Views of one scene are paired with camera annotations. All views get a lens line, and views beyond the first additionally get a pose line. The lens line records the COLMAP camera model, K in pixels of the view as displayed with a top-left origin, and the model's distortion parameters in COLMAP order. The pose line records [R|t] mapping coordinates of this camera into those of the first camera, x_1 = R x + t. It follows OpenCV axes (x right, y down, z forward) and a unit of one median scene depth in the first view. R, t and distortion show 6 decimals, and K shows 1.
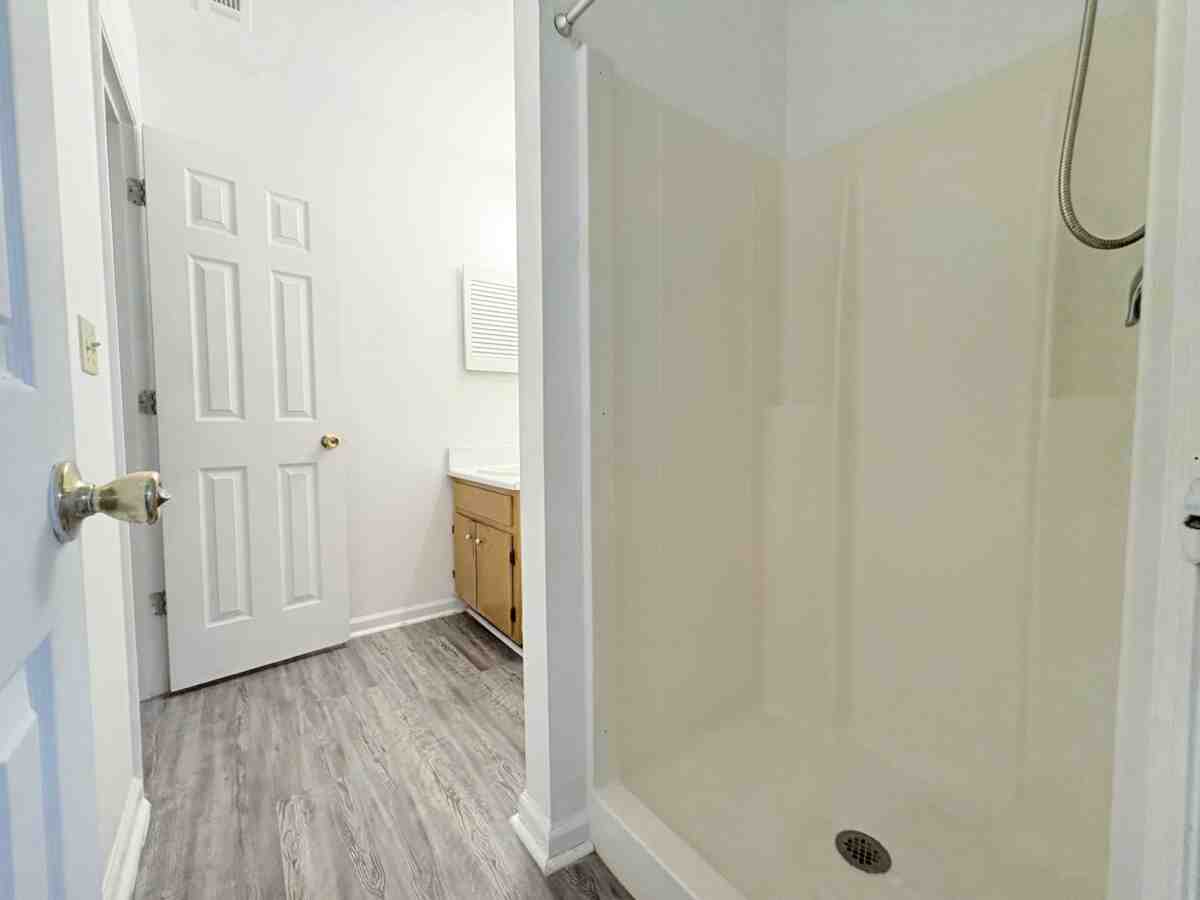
lens RADIAL K [[478.5, 0, 600.0], [0, 478.5, 450.0], [0, 0, 1]] dist [0.003002, -0.000413]
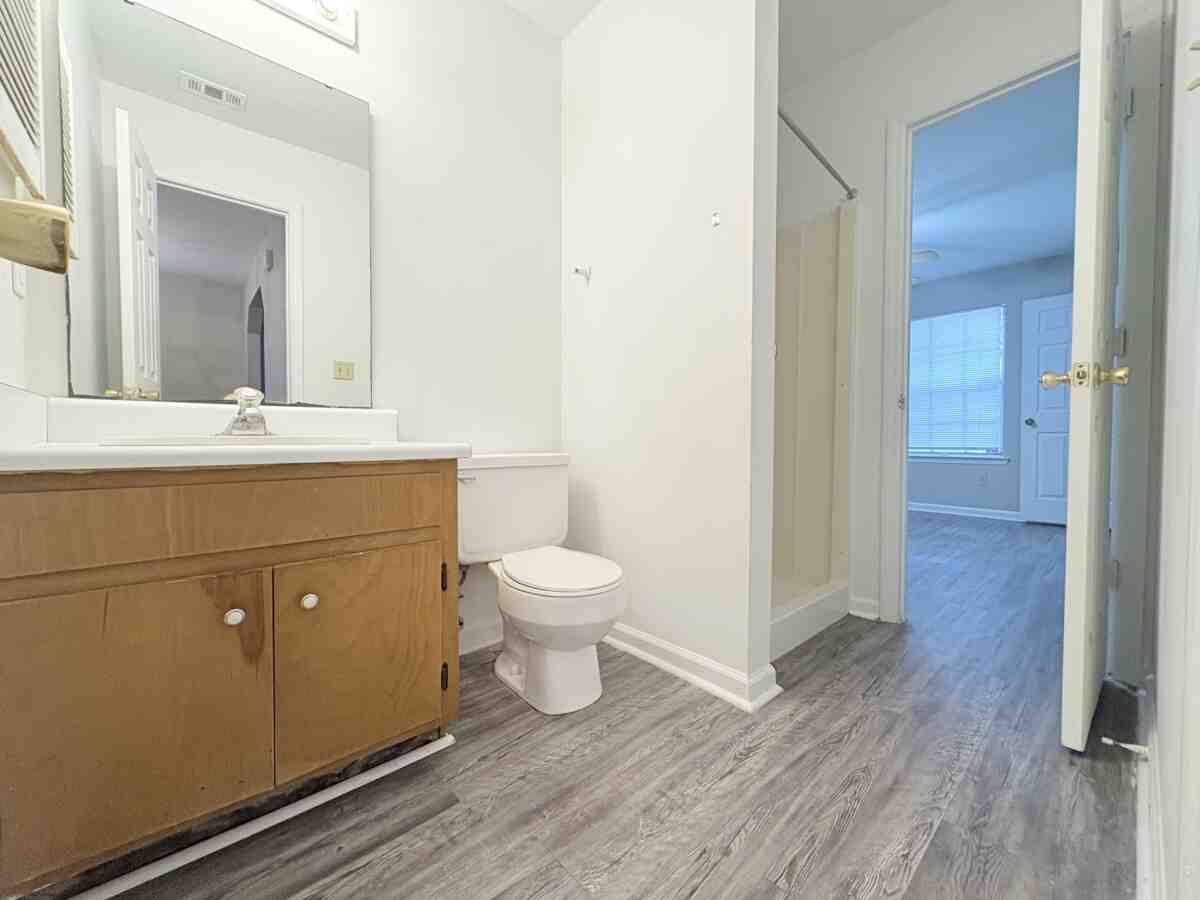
lens RADIAL K [[478.5, 0, 600.0], [0, 478.5, 450.0], [0, 0, 1]] dist [0.003002, -0.000413]
pose [[-0.079629, -0.015340, 0.996707, -0.764790], [0.051314, 0.998493, 0.019467, 0.069606], [-0.995503, 0.052695, -0.078722, 0.845690]]
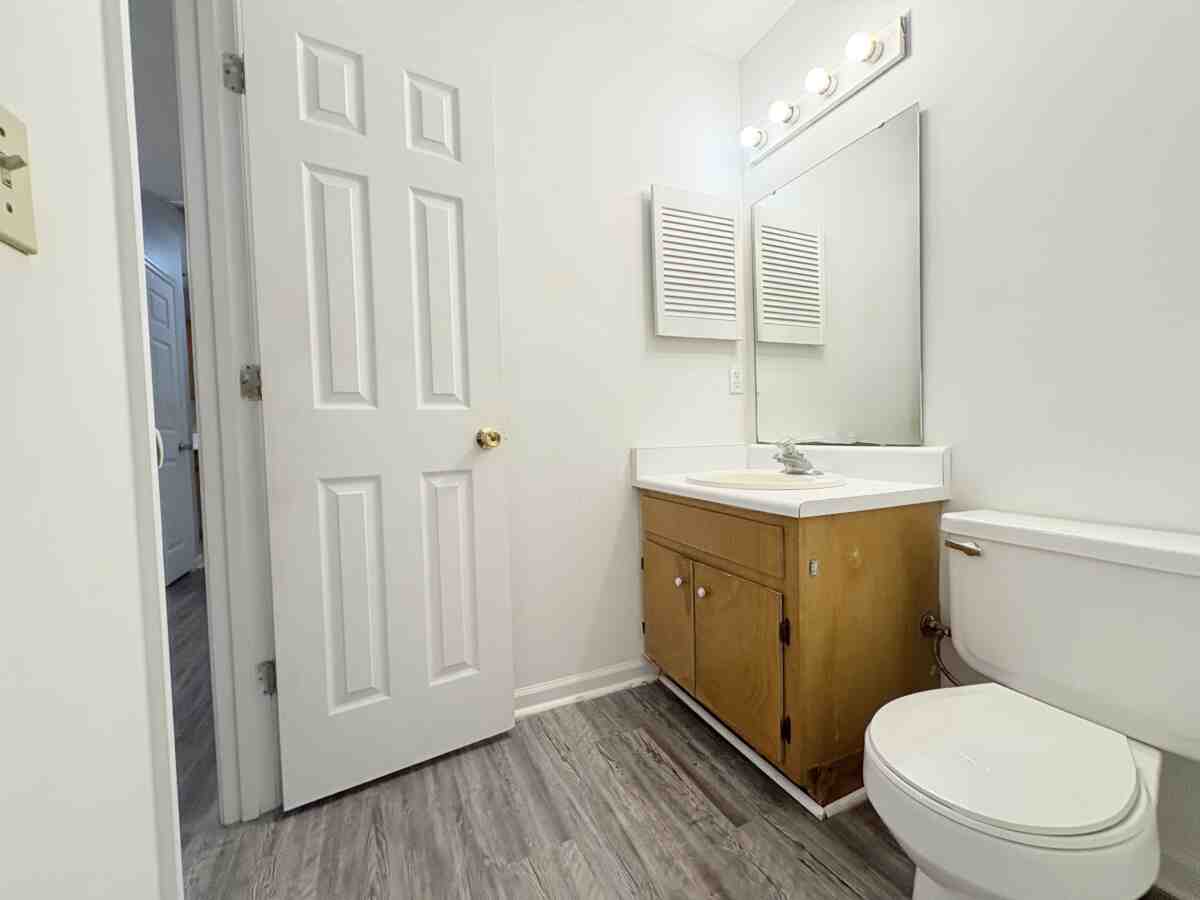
lens RADIAL K [[478.5, 0, 600.0], [0, 478.5, 450.0], [0, 0, 1]] dist [0.003002, -0.000413]
pose [[0.977430, -0.011492, -0.210945, -0.275790], [0.010072, 0.999919, -0.007807, 0.006028], [0.211017, 0.005506, 0.977467, 0.382320]]
